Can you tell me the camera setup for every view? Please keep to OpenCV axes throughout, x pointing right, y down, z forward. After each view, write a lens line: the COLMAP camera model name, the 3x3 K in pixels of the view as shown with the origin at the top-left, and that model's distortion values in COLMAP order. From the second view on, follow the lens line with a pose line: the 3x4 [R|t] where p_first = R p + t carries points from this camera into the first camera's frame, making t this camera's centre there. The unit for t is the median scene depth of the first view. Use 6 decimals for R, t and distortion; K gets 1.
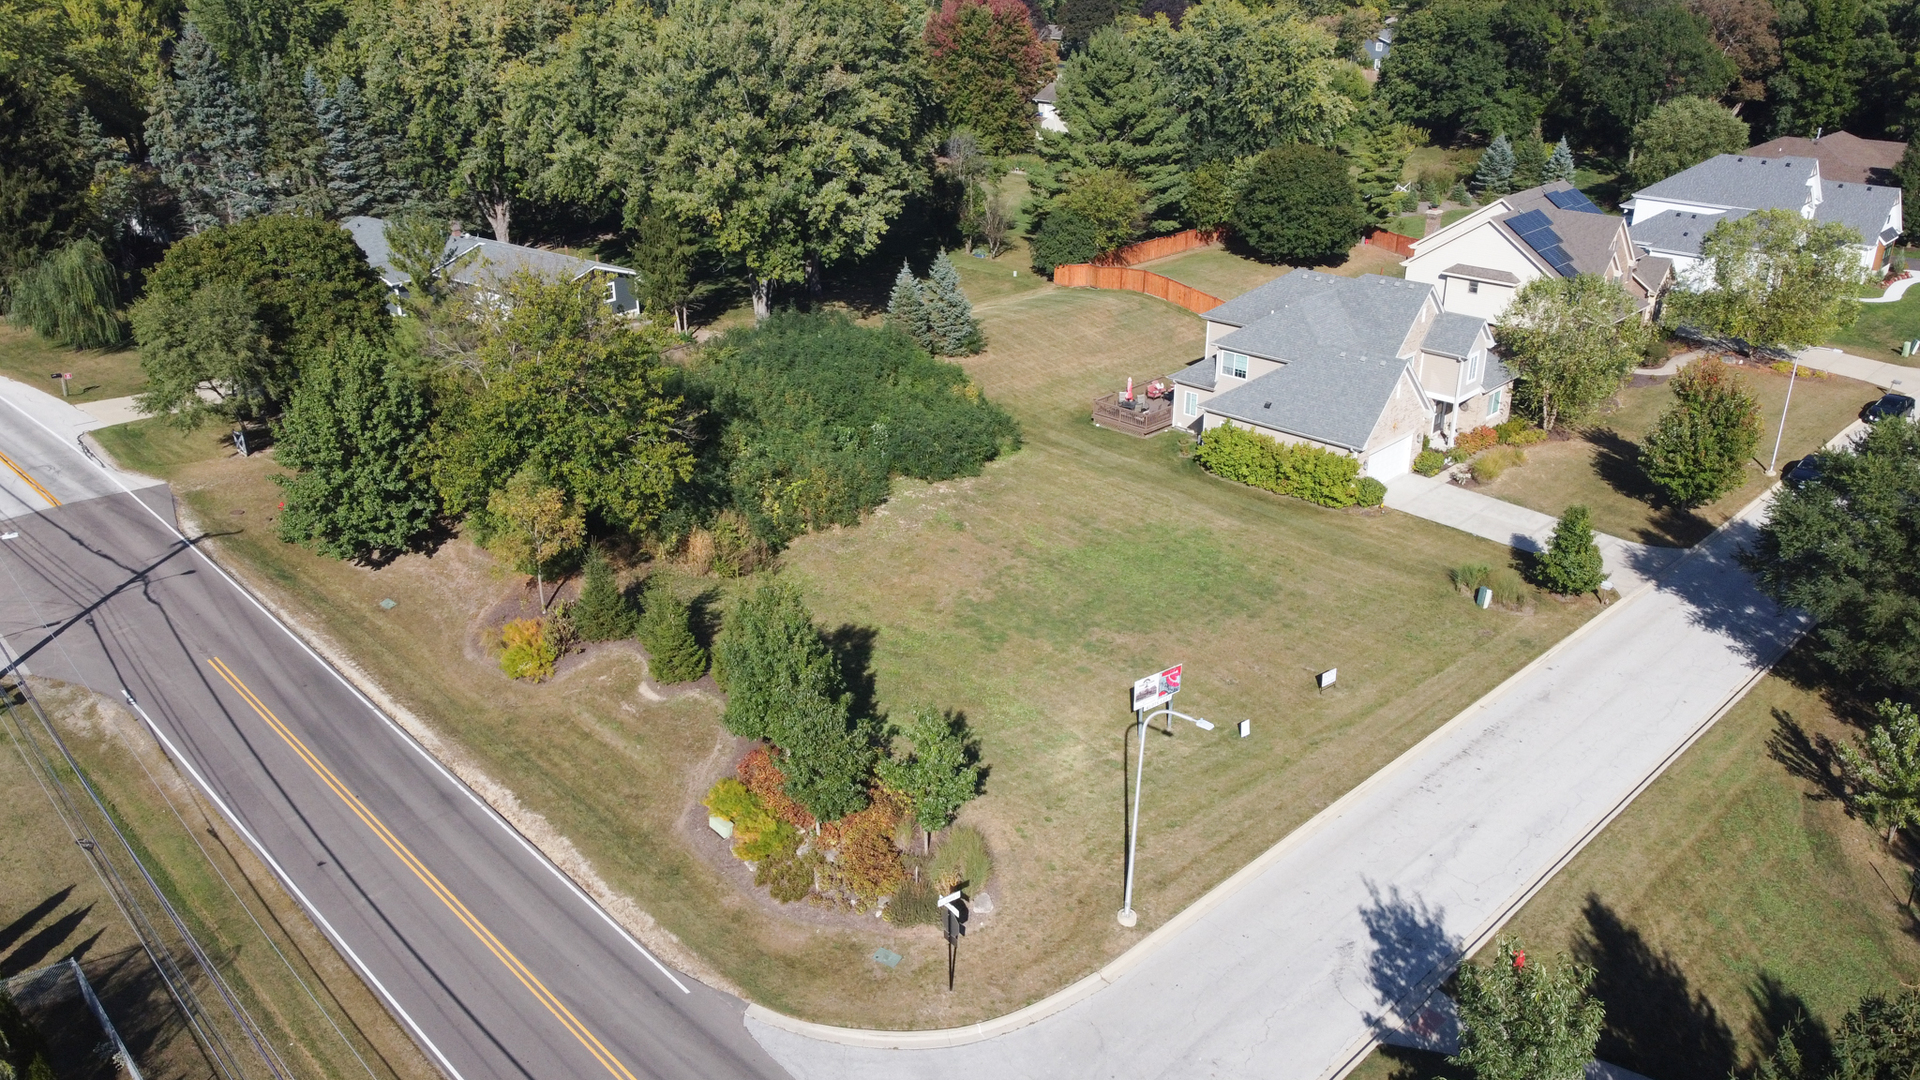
lens RADIAL K [[1455.6, 0, 951.6], [0, 1455.6, 538.4], [0, 0, 1]] dist [0.005653, -0.025106]
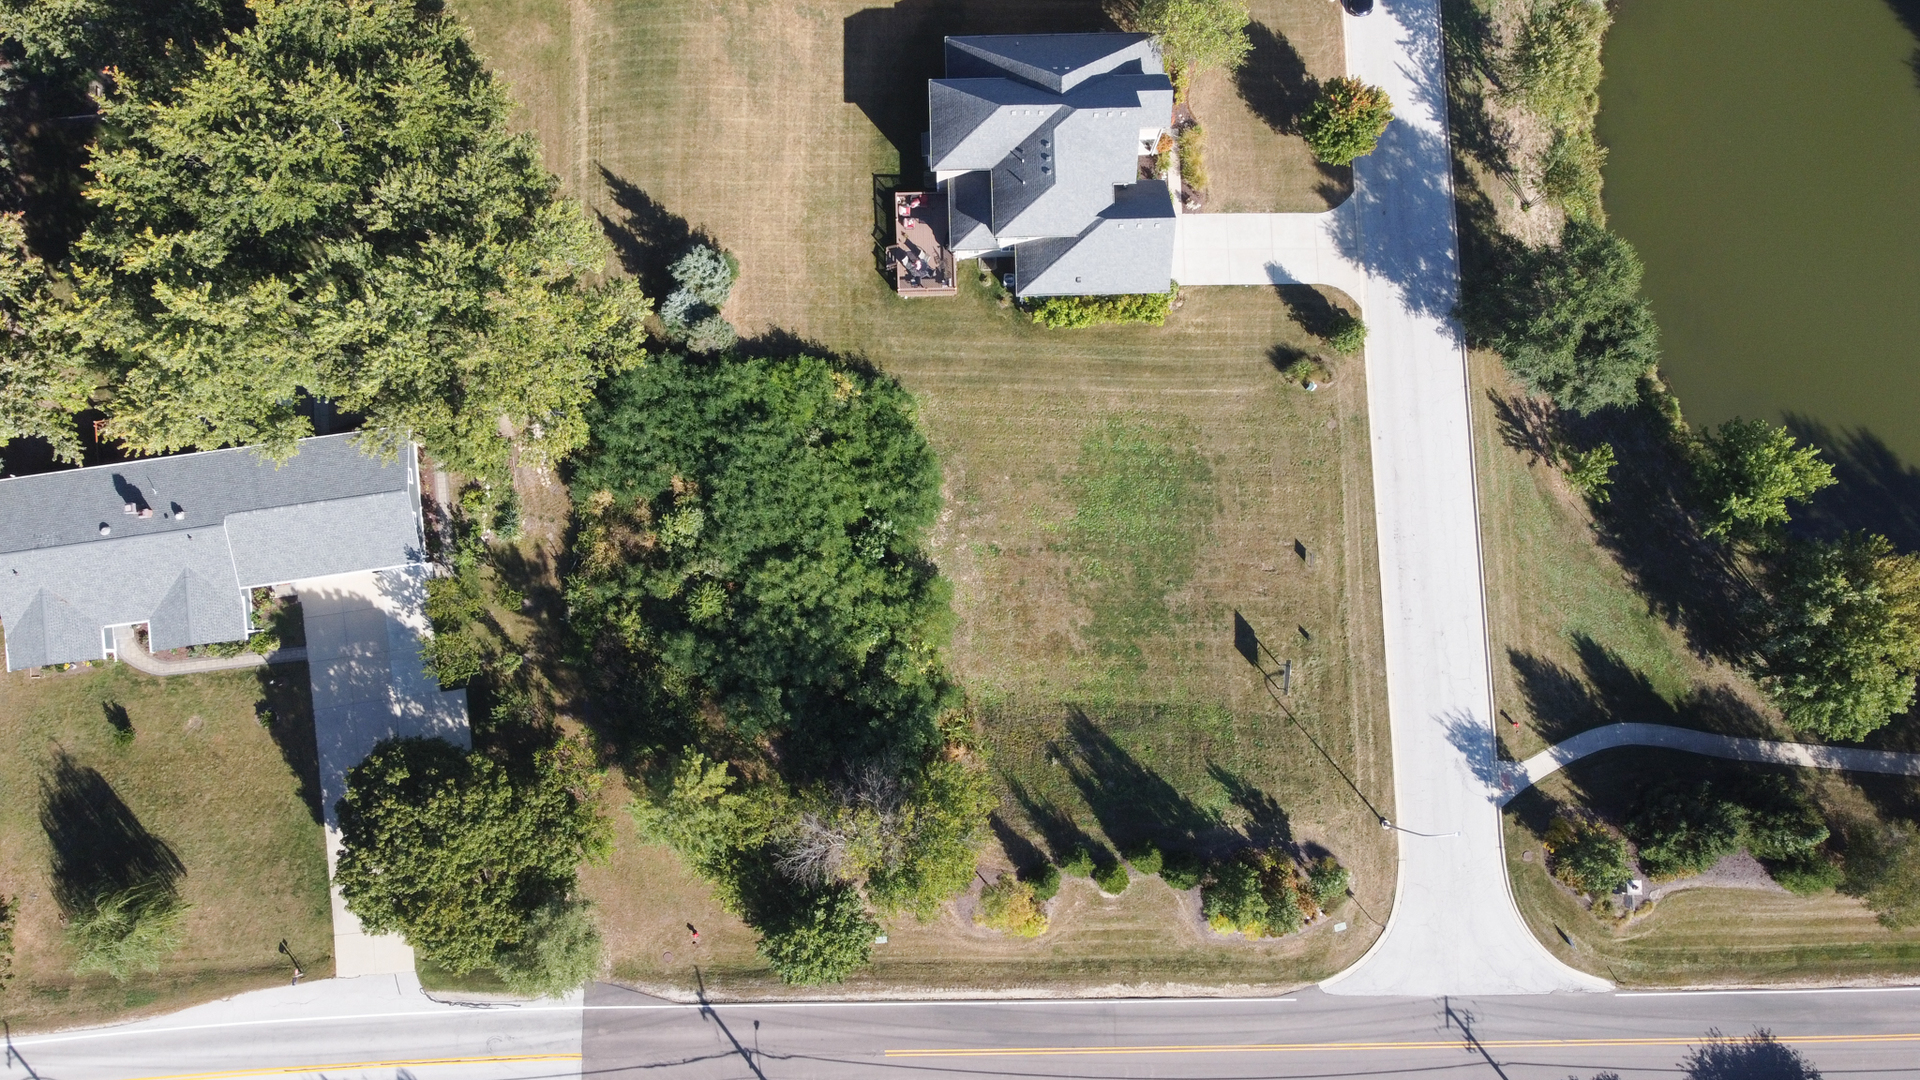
lens RADIAL K [[1455.6, 0, 941.7], [0, 1455.6, 527.1], [0, 0, 1]] dist [0.005653, -0.025106]
pose [[0.698240, -0.710923, 0.083955, -0.174459], [0.276455, 0.375968, 0.884432, -1.668955], [-0.660328, -0.594337, 0.459055, 0.557882]]
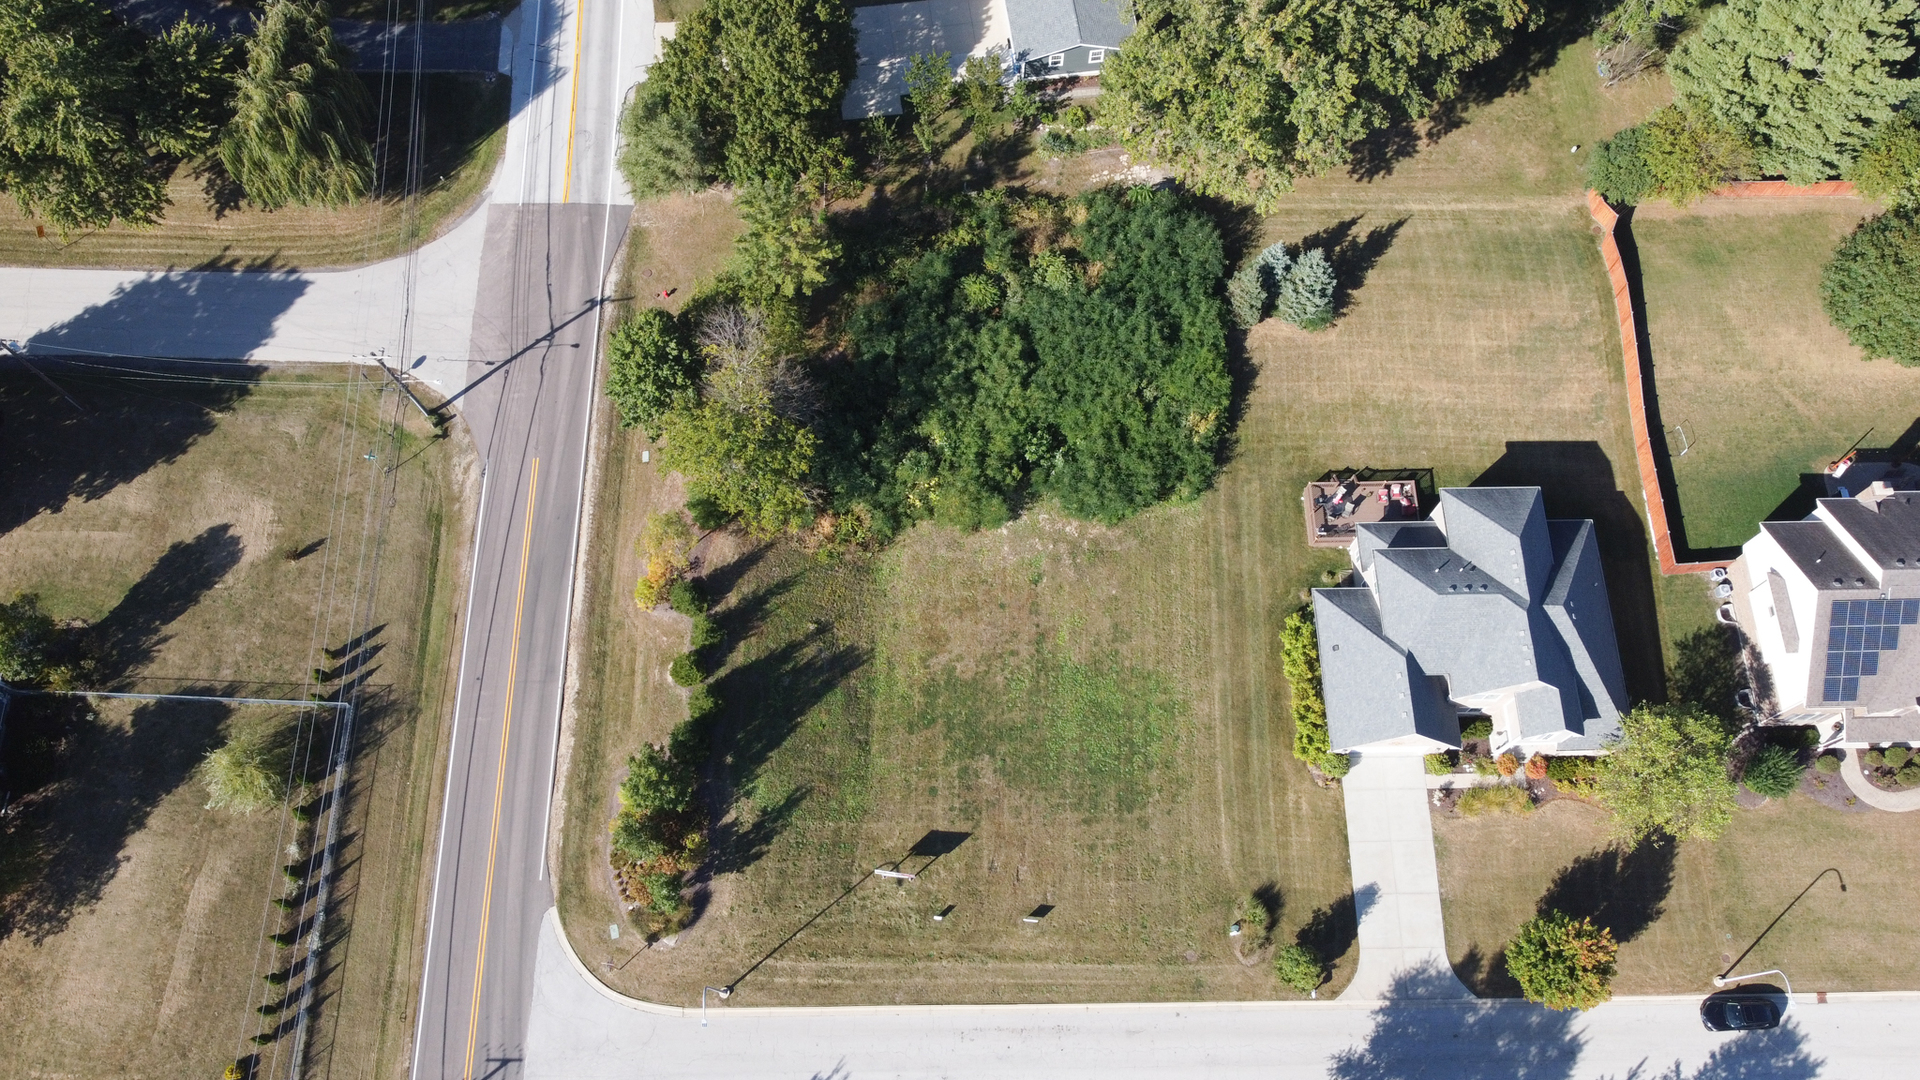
lens RADIAL K [[1455.6, 0, 939.2], [0, 1455.6, 547.2], [0, 0, 1]] dist [0.005653, -0.025106]
pose [[0.708131, 0.656837, -0.259068, 0.350397], [-0.283765, 0.600715, 0.747408, -1.304786], [0.646551, -0.455748, 0.611772, 0.216163]]
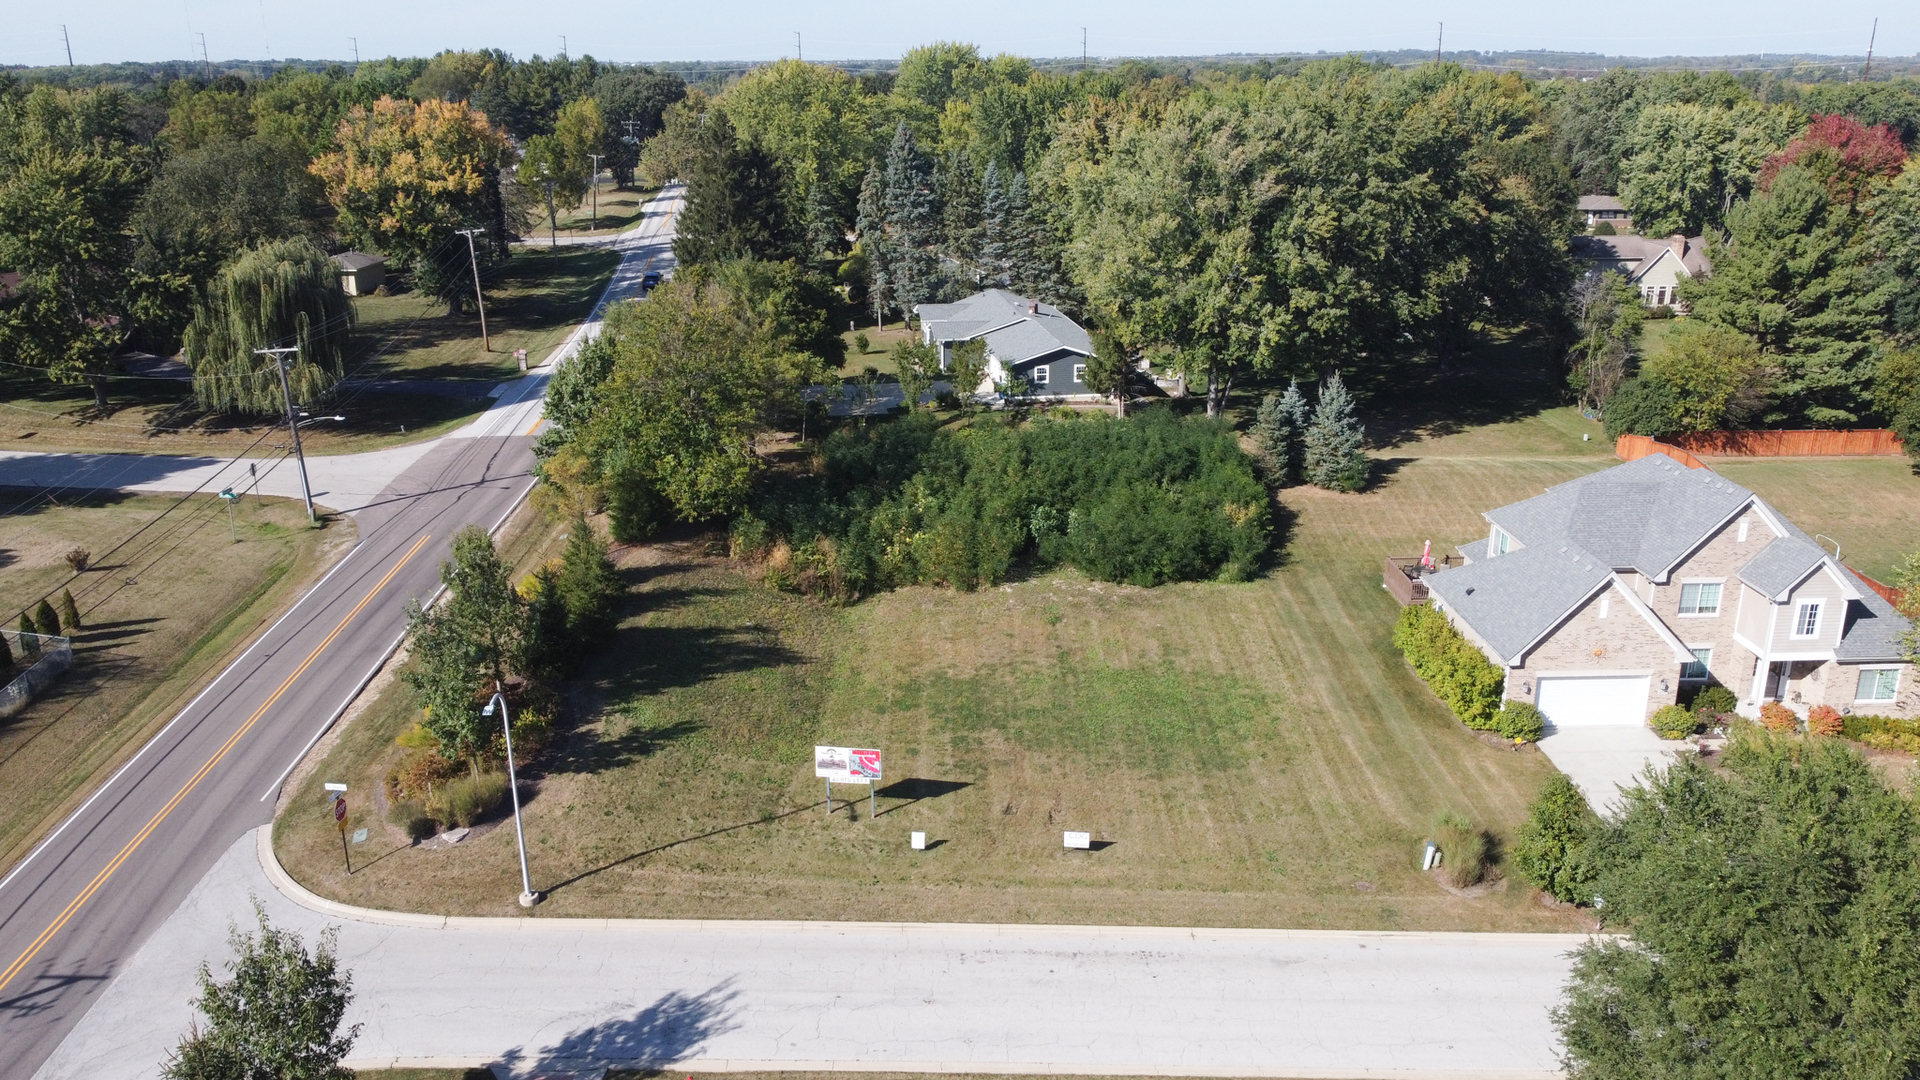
lens RADIAL K [[1455.6, 0, 949.1], [0, 1455.6, 545.2], [0, 0, 1]] dist [0.005653, -0.025106]
pose [[0.715229, 0.218184, -0.663961, 0.795335], [-0.275715, 0.961055, 0.018808, -0.074183], [0.642207, 0.169612, 0.747531, 0.288738]]
